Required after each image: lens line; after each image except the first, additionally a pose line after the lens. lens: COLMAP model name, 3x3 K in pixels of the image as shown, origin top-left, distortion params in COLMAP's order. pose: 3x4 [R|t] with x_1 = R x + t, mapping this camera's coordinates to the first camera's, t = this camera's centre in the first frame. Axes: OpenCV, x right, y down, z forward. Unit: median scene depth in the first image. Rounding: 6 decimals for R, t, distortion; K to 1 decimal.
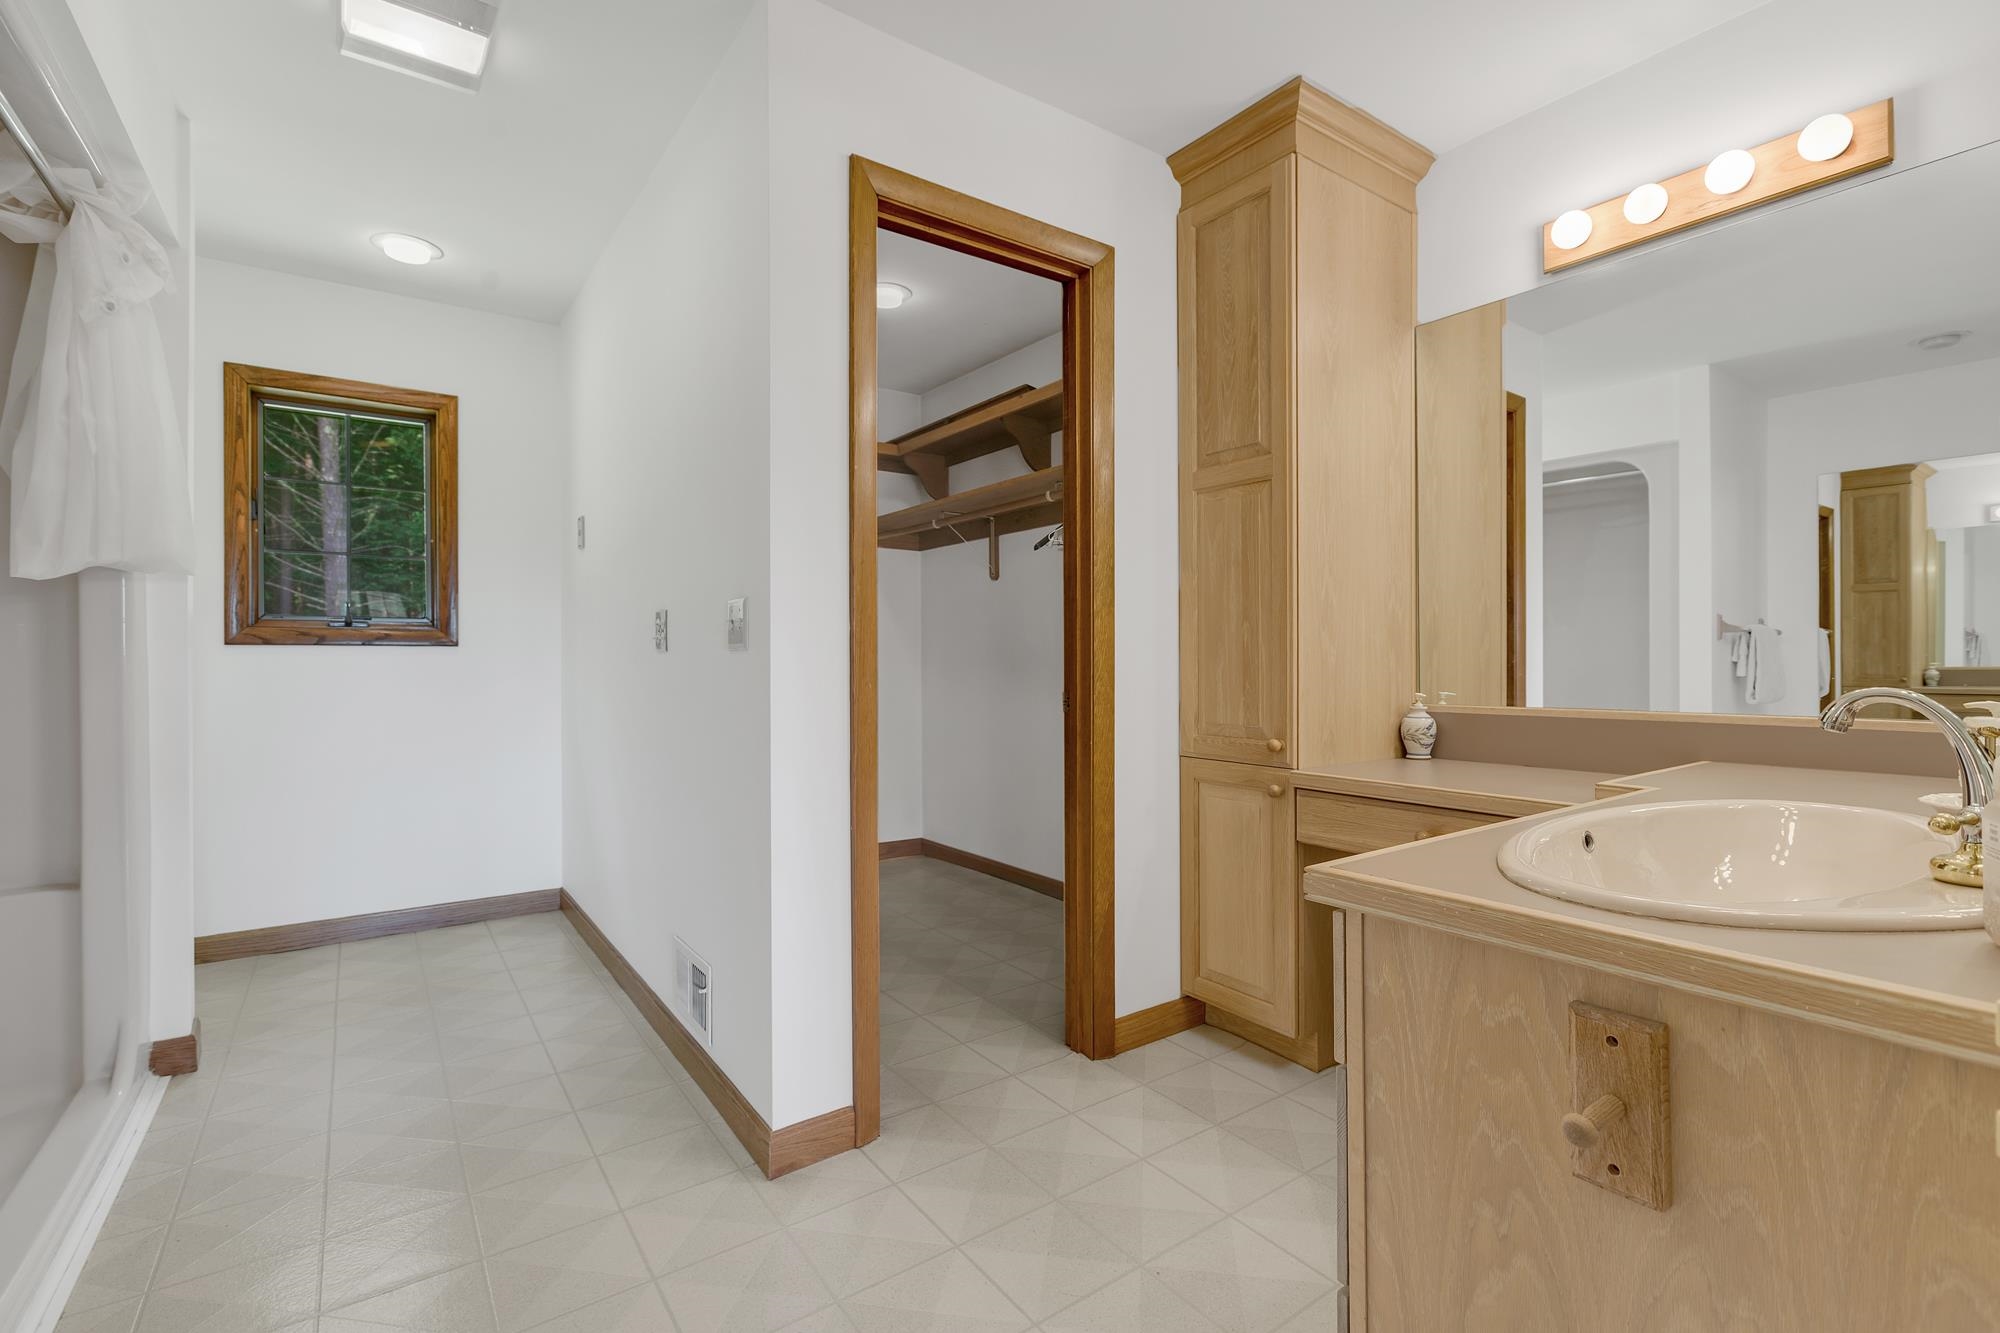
lens RADIAL K [[888.3, 0, 998.9], [0, 888.3, 656.6], [0, 0, 1]] dist [0.003696, -0.001985]
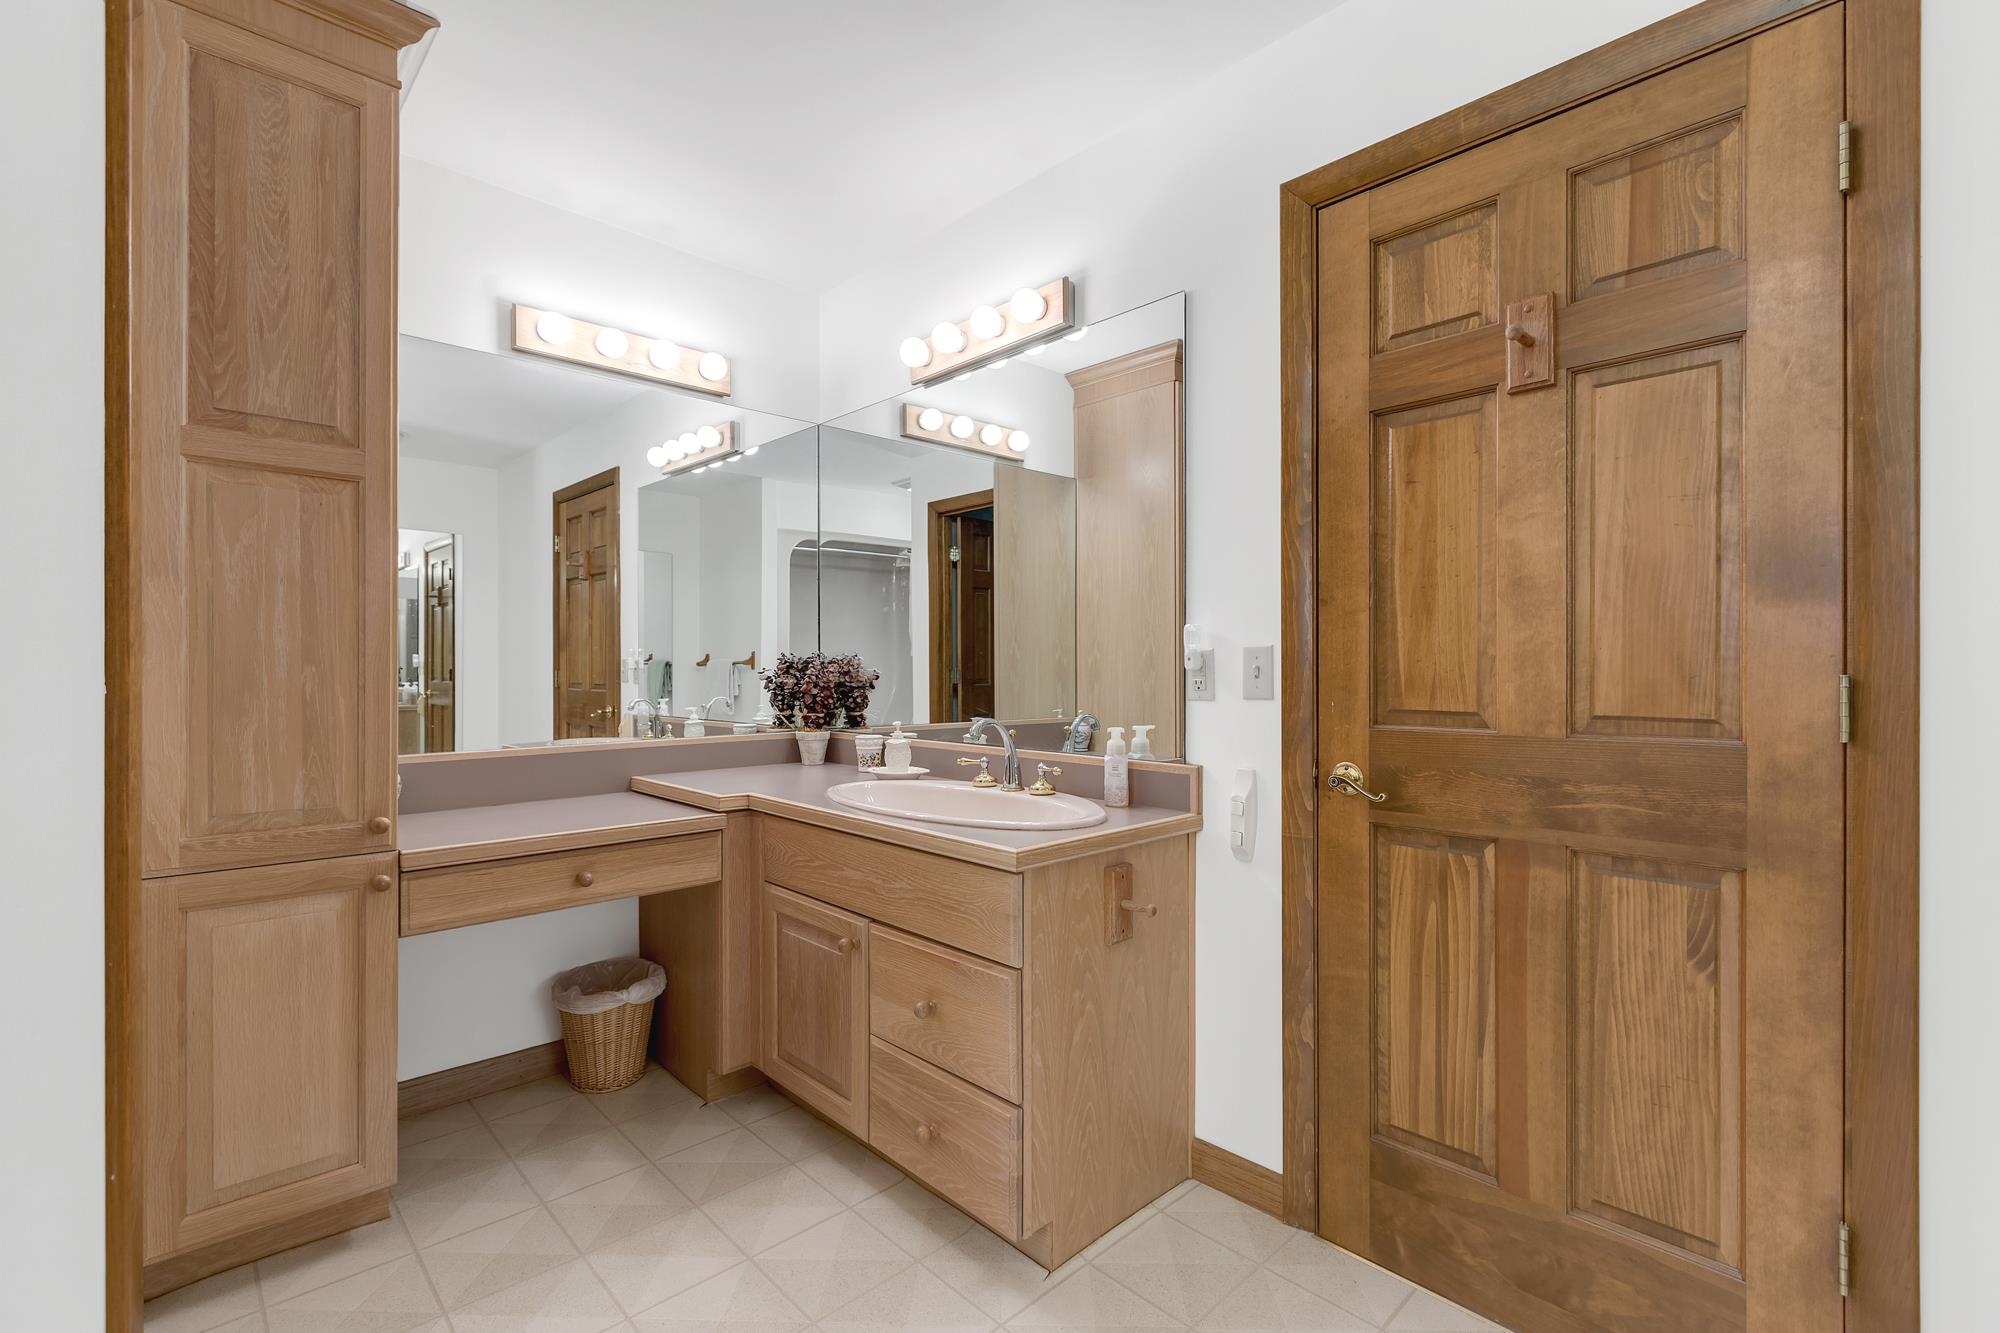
lens RADIAL K [[888.3, 0, 1000.8], [0, 888.3, 677.2], [0, 0, 1]] dist [0.003696, -0.001985]
pose [[-0.137243, 0.000618, 0.990537, -0.525644], [-0.001019, 0.999999, -0.000765, -0.029986], [-0.990537, -0.001114, -0.137242, 0.545264]]
